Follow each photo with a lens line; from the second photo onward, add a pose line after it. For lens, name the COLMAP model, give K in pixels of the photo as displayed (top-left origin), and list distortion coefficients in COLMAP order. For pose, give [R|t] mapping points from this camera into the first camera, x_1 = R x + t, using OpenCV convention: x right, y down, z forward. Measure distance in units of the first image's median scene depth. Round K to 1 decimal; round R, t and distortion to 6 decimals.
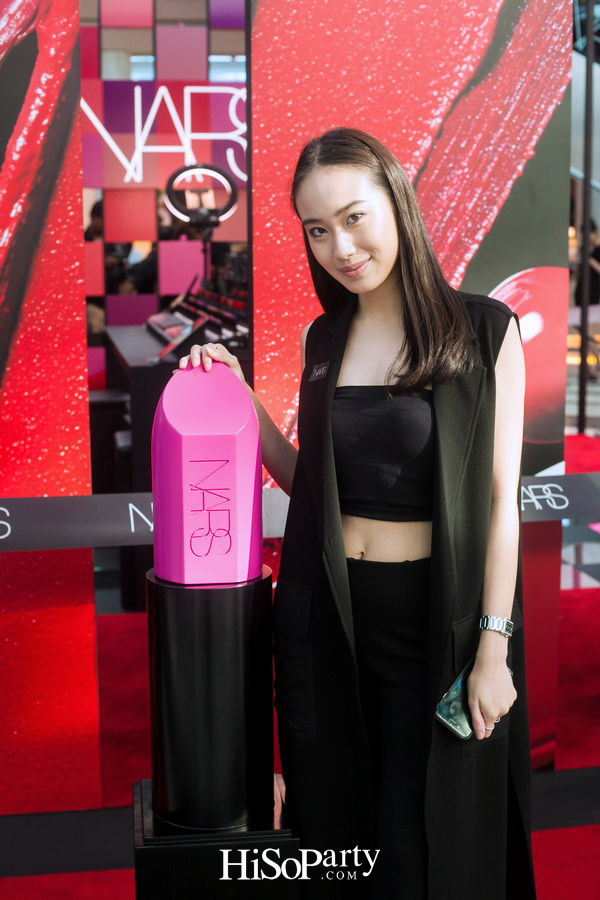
lens RADIAL K [[1342.4, 0, 299.8], [0, 1342.4, 450.1], [0, 0, 1]] dist [-0.139761, 0.000000]
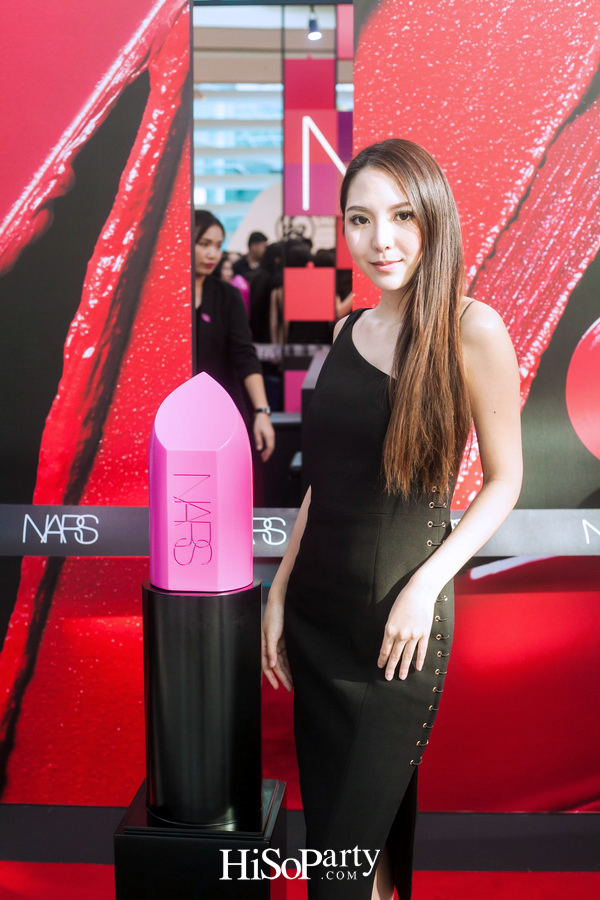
lens RADIAL K [[1342.4, 0, 300.4], [0, 1342.4, 450.2], [0, 0, 1]] dist [-0.139761, 0.000000]
pose [[0.973476, 0.034554, -0.226167, 0.165558], [-0.038921, 0.999132, -0.014879, 0.000510], [0.225456, 0.023287, 0.973975, -0.009916]]
